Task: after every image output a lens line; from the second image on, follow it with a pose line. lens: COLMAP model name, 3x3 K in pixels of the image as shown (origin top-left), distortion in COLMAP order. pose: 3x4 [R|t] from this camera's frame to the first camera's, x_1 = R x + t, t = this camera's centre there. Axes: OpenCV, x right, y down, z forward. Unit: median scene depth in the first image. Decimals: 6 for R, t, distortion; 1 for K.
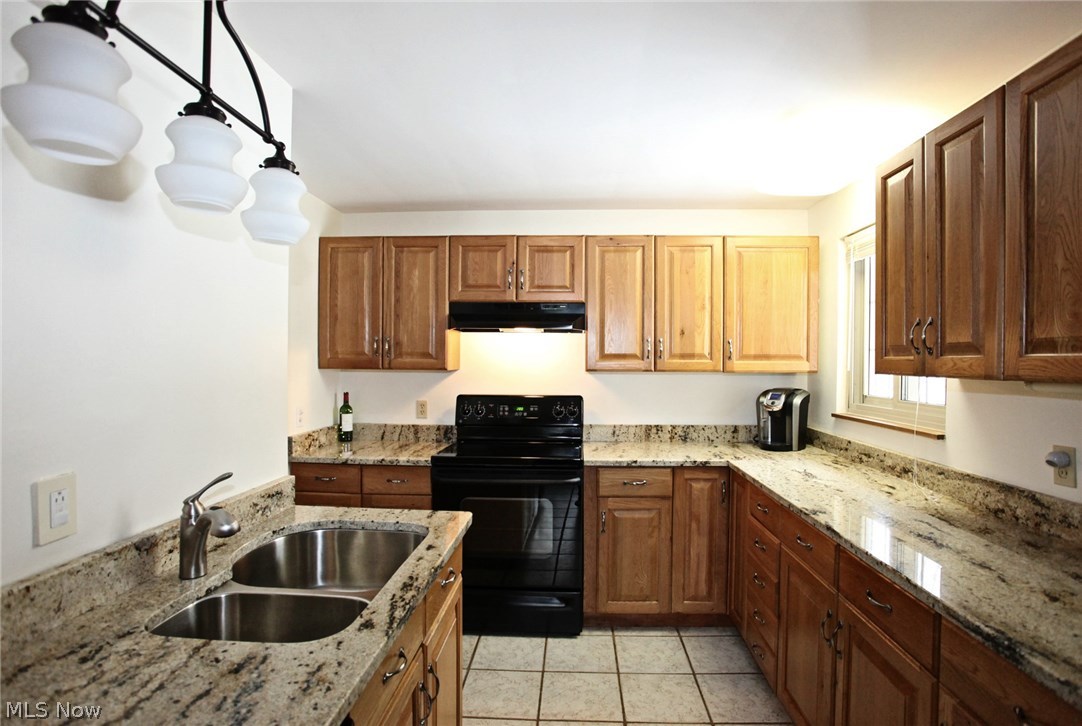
lens RADIAL K [[545.1, 0, 551.9], [0, 545.1, 363.1], [0, 0, 1]] dist [-0.075282, 0.035302]
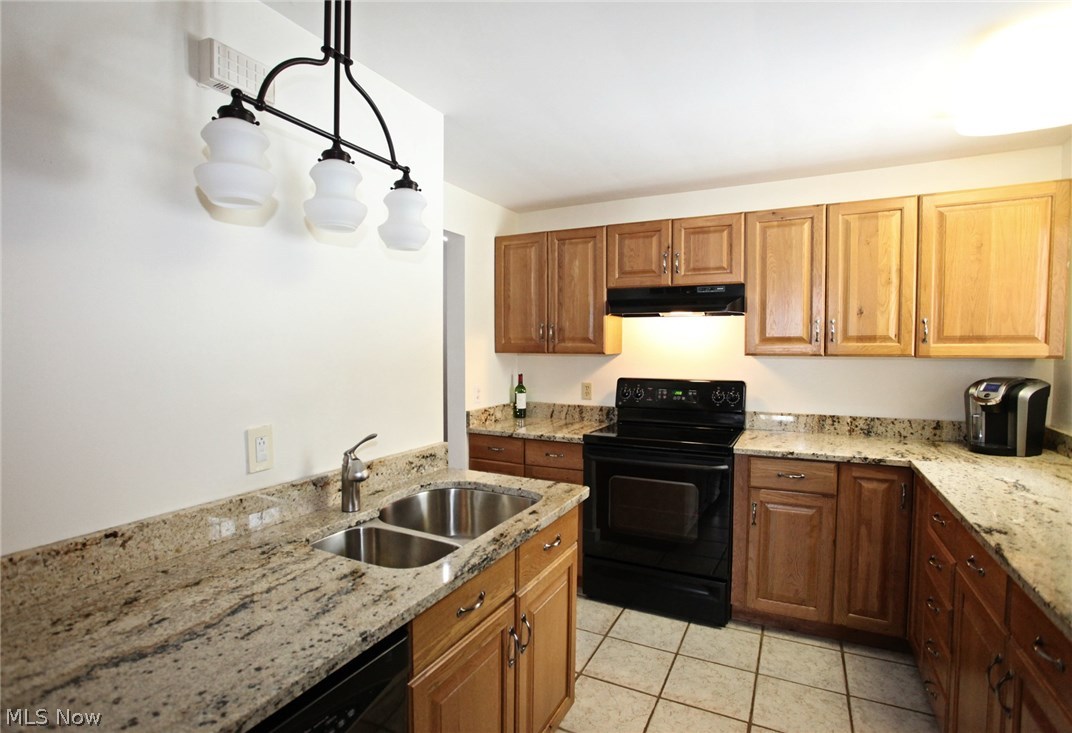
lens RADIAL K [[531.9, 0, 523.9], [0, 531.9, 362.7], [0, 0, 1]] dist [-0.073806, 0.035733]
pose [[0.905260, 0.007871, -0.424785, 0.116278], [0.003900, 0.999632, 0.026833, 0.001517], [0.424840, -0.025947, 0.904896, 0.004762]]
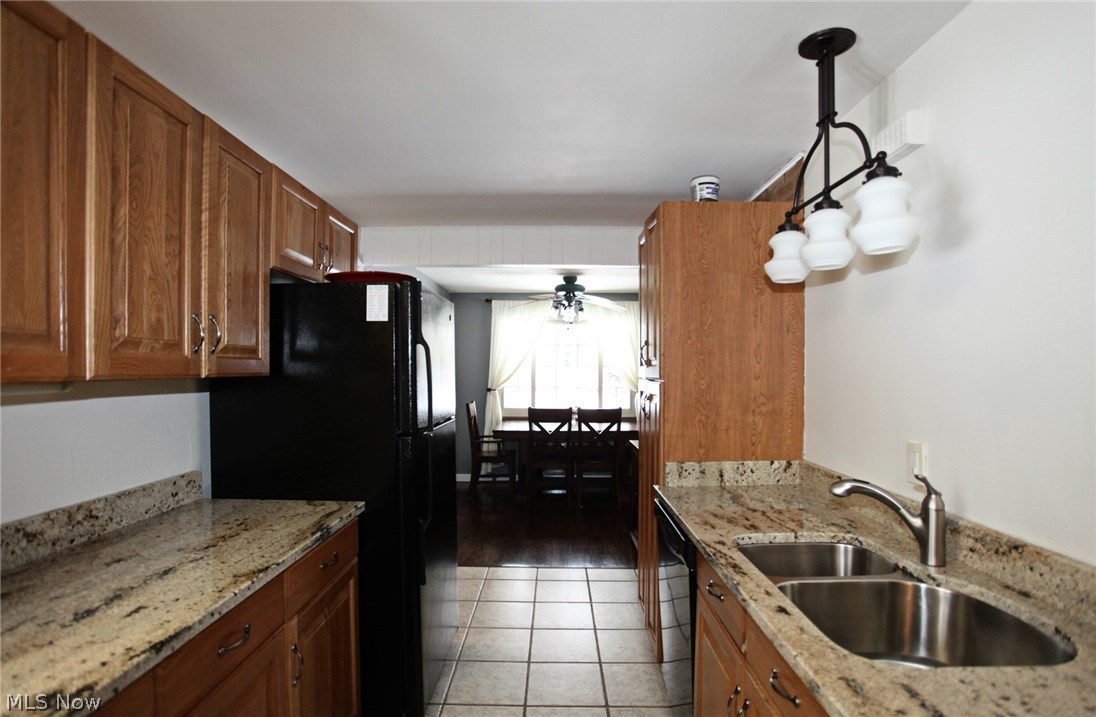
lens RADIAL K [[548.3, 0, 547.5], [0, 548.3, 370.2], [0, 0, 1]] dist [-0.034367, -0.000060]
pose [[-0.999541, -0.009845, -0.028638, 0.069299], [-0.009992, 0.999937, 0.005018, 0.001551], [0.028587, 0.005302, -0.999577, 0.929277]]
